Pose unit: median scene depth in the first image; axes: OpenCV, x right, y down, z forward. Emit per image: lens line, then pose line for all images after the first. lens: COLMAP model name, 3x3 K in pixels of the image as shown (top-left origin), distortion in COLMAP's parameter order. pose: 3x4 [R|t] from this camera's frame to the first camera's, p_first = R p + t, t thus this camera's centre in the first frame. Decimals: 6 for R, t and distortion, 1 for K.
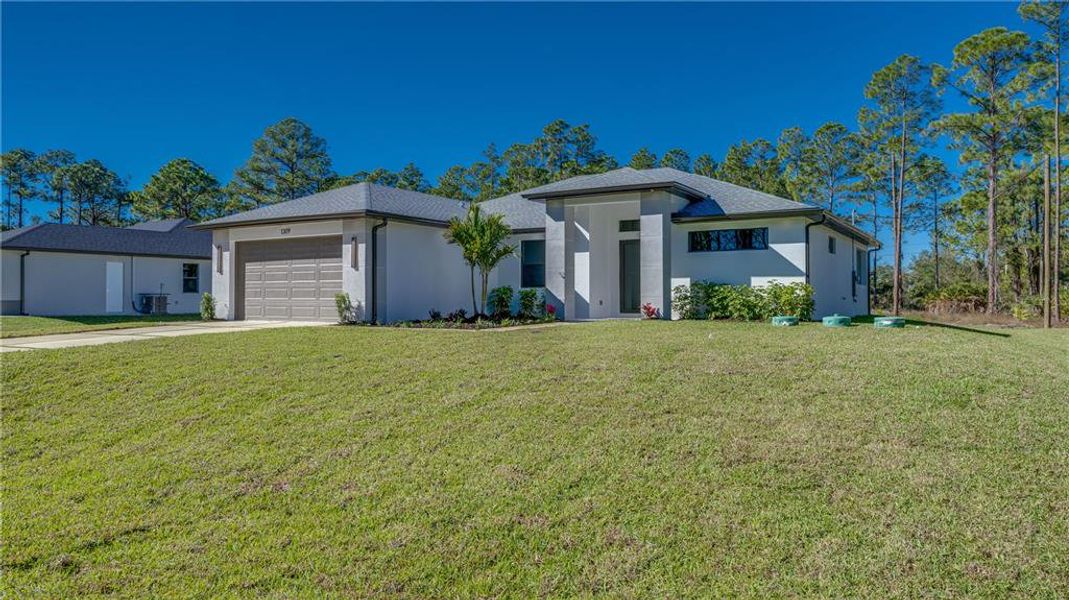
lens RADIAL K [[728.1, 0, 537.2], [0, 728.1, 307.2], [0, 0, 1]] dist [0.000836, 0.001616]
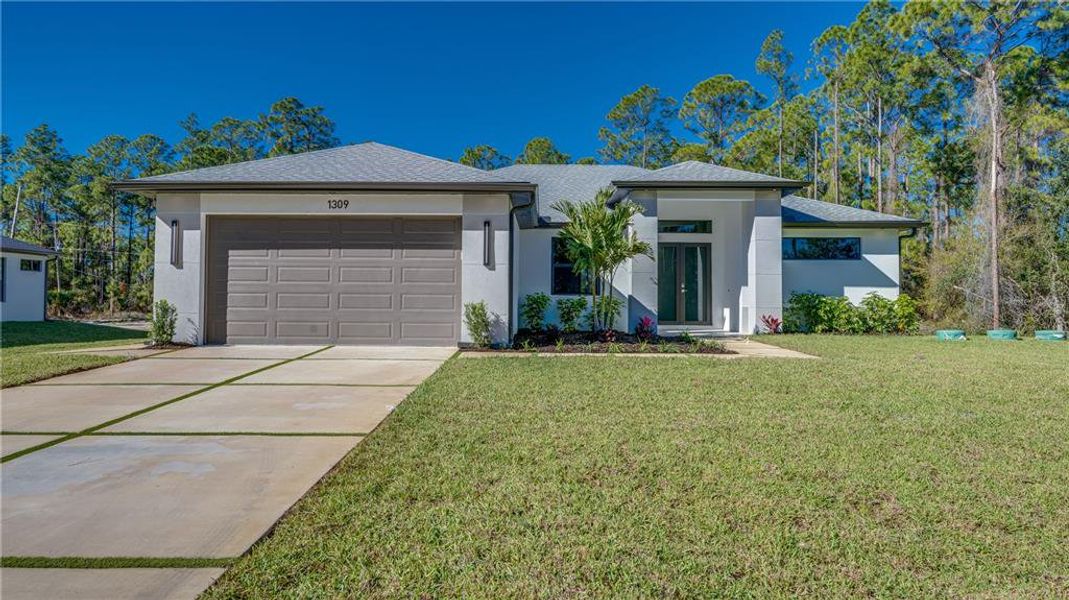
lens RADIAL K [[728.1, 0, 541.5], [0, 728.1, 295.5], [0, 0, 1]] dist [0.000836, 0.001616]
pose [[0.857021, 0.010184, 0.515181, -0.542071], [0.000643, 0.999783, -0.020834, -0.011548], [-0.515281, 0.018186, 0.856828, 0.378513]]
